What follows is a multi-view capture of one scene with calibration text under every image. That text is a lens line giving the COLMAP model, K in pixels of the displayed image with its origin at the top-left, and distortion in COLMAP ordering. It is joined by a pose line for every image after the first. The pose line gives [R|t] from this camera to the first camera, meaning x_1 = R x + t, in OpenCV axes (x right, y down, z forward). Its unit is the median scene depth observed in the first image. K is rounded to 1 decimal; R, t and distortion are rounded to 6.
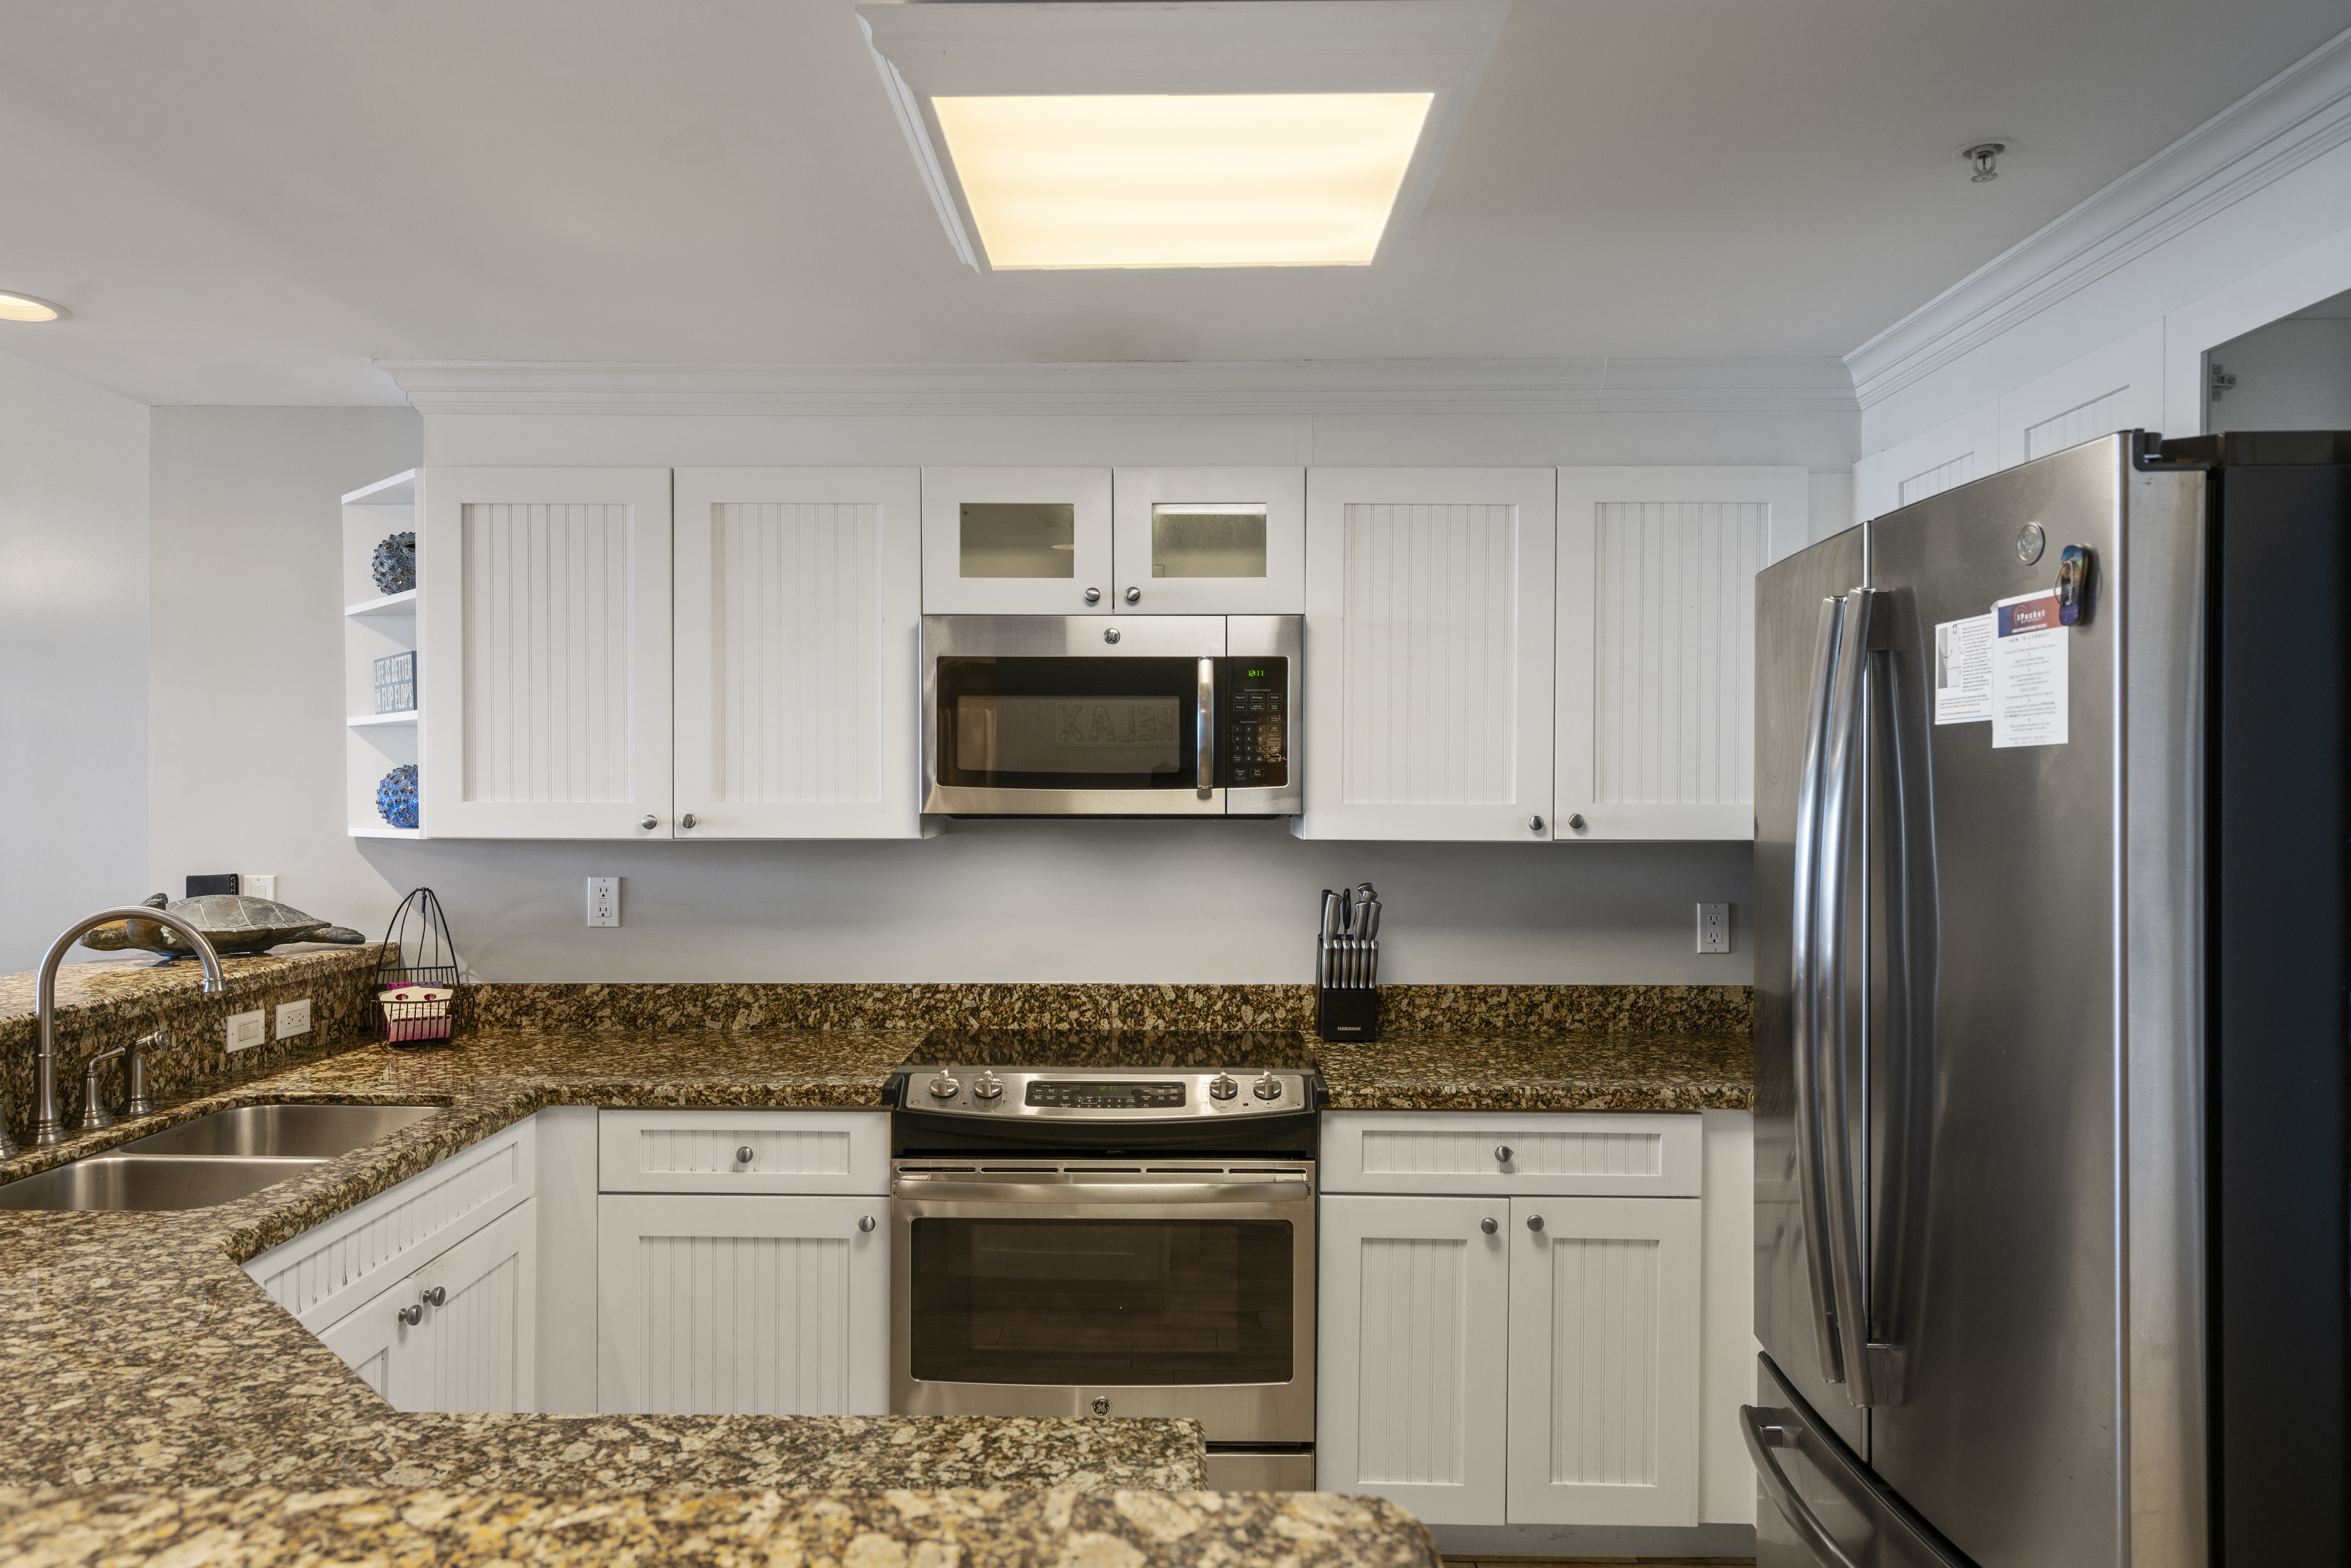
lens RADIAL K [[1561.2, 0, 1170.3], [0, 1561.2, 794.7], [0, 0, 1]] dist [0.003114, -0.002256]
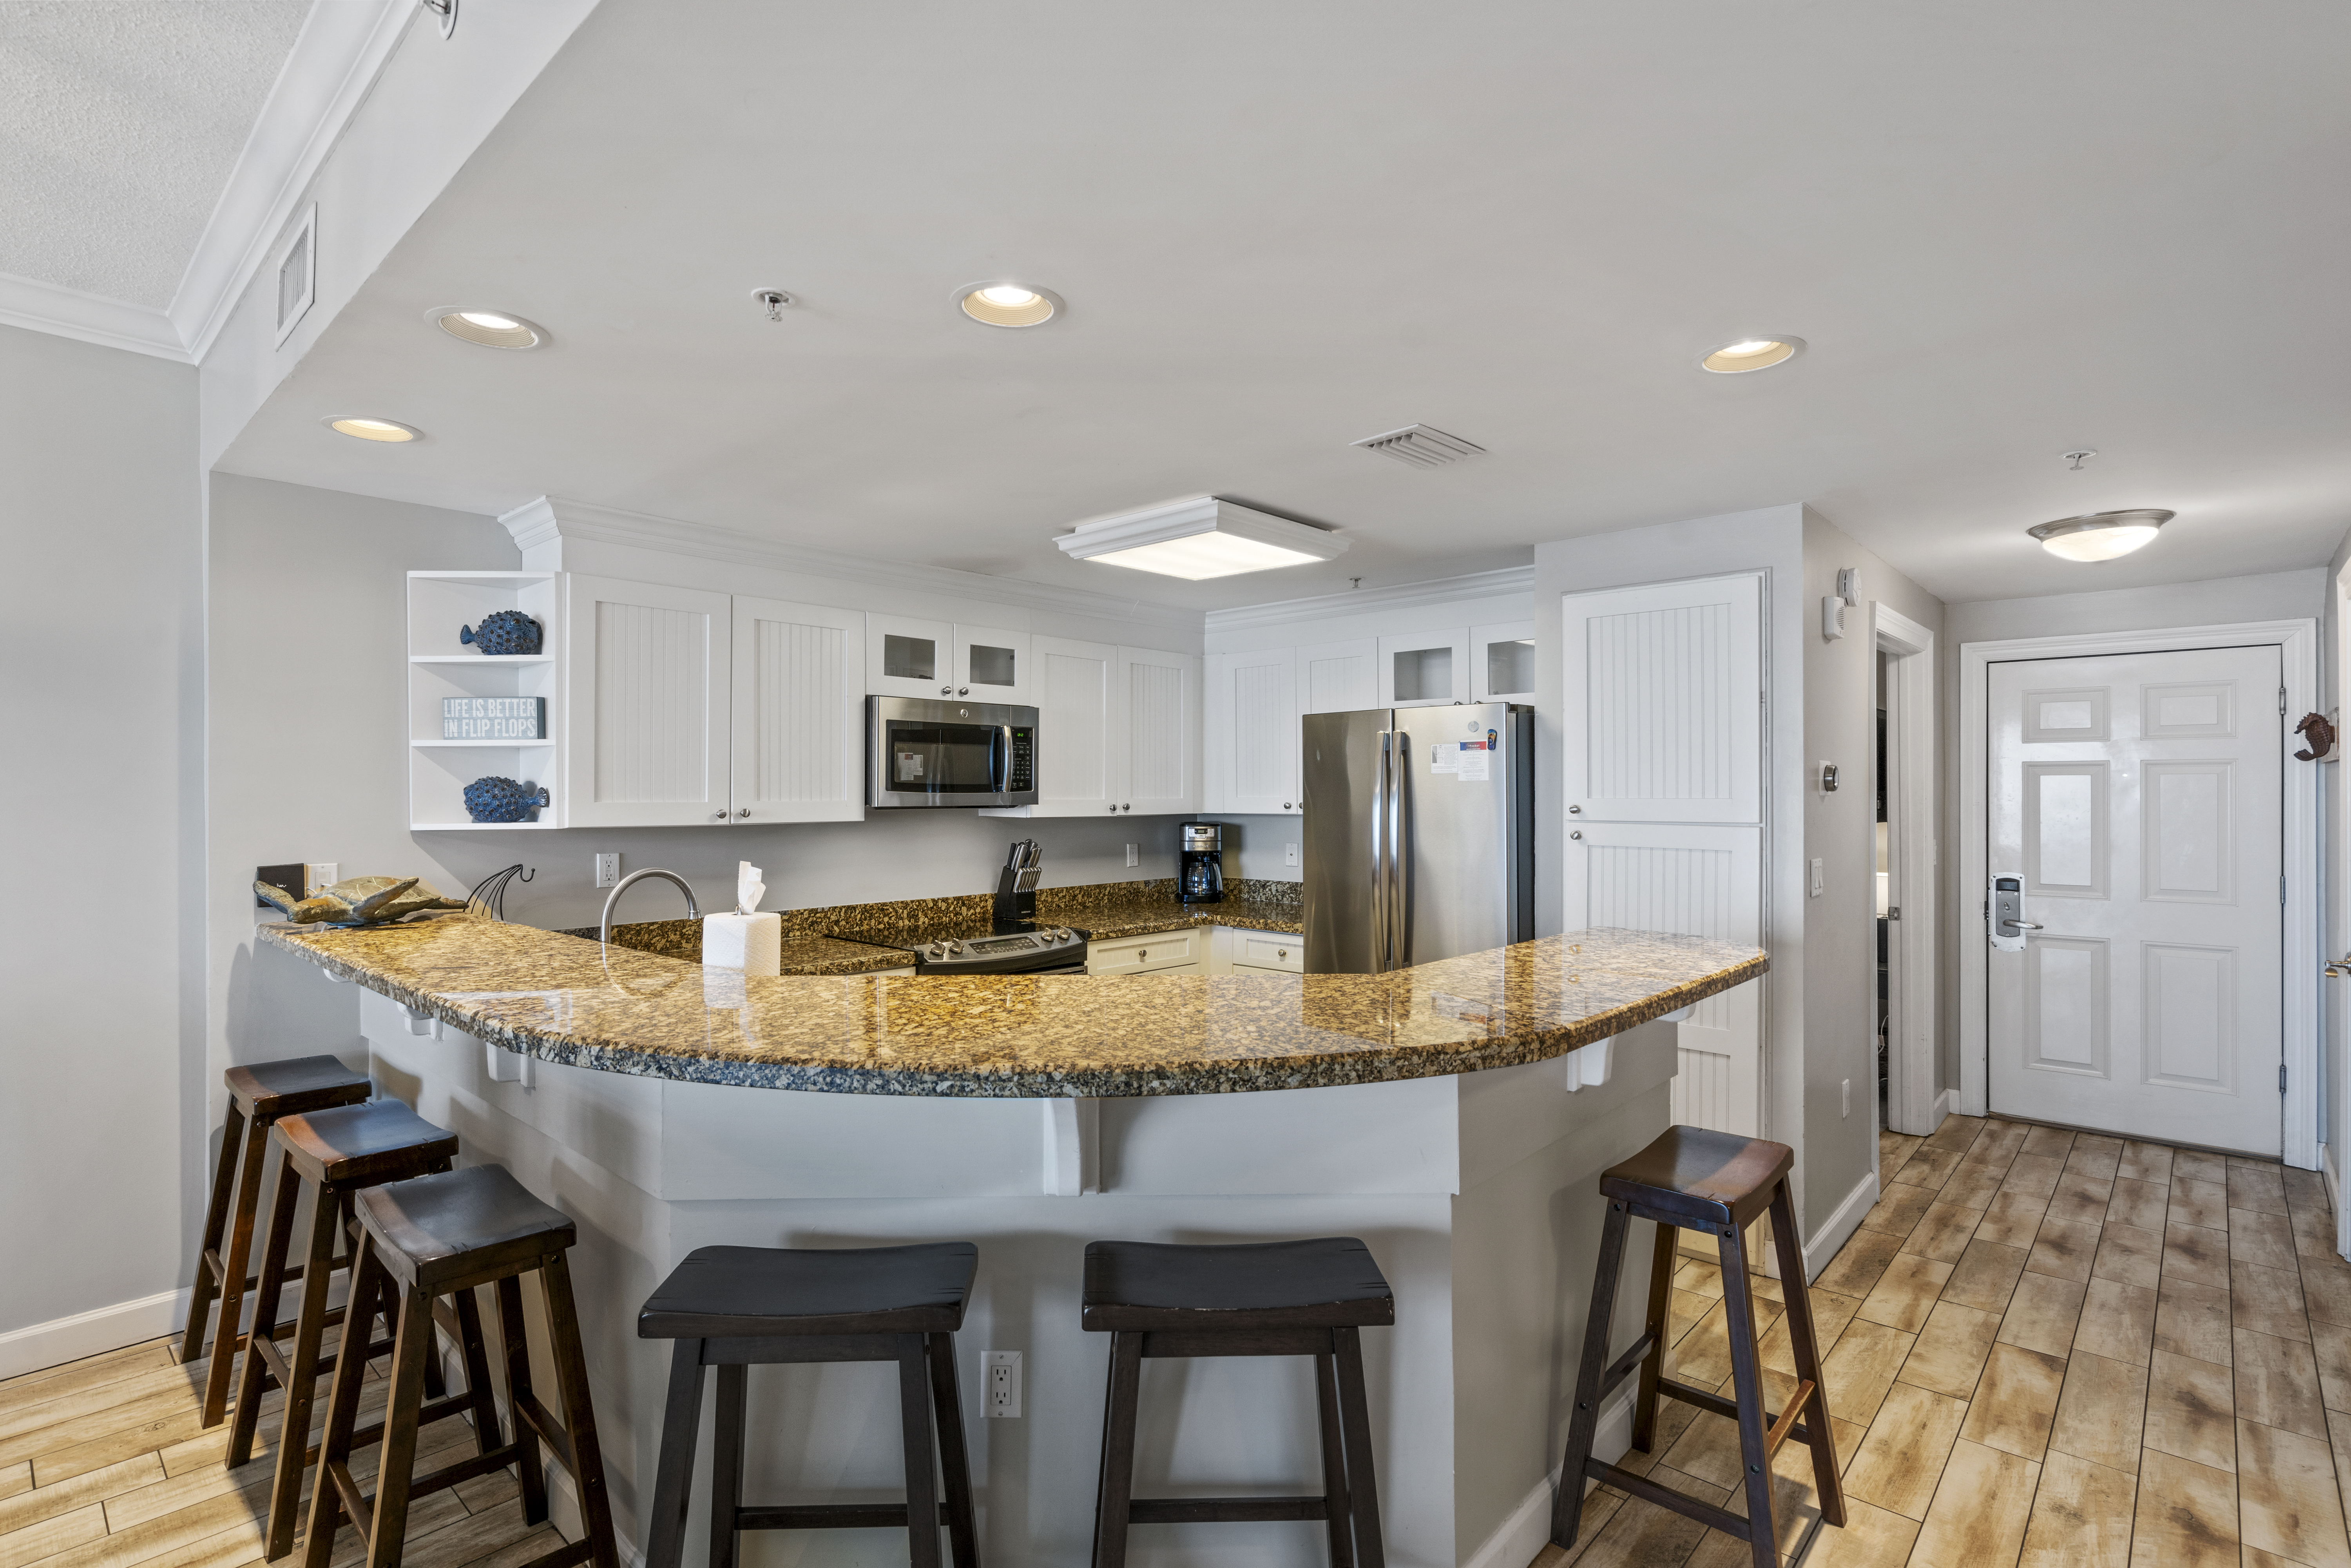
lens RADIAL K [[1162.3, 0, 1145.6], [0, 1162.3, 800.4], [0, 0, 1]] dist [0.001510, -0.000372]
pose [[0.664622, -0.007058, 0.747146, -0.863310], [0.003248, 0.999973, 0.006557, -0.002348], [-0.747172, -0.001931, 0.664627, -0.102791]]
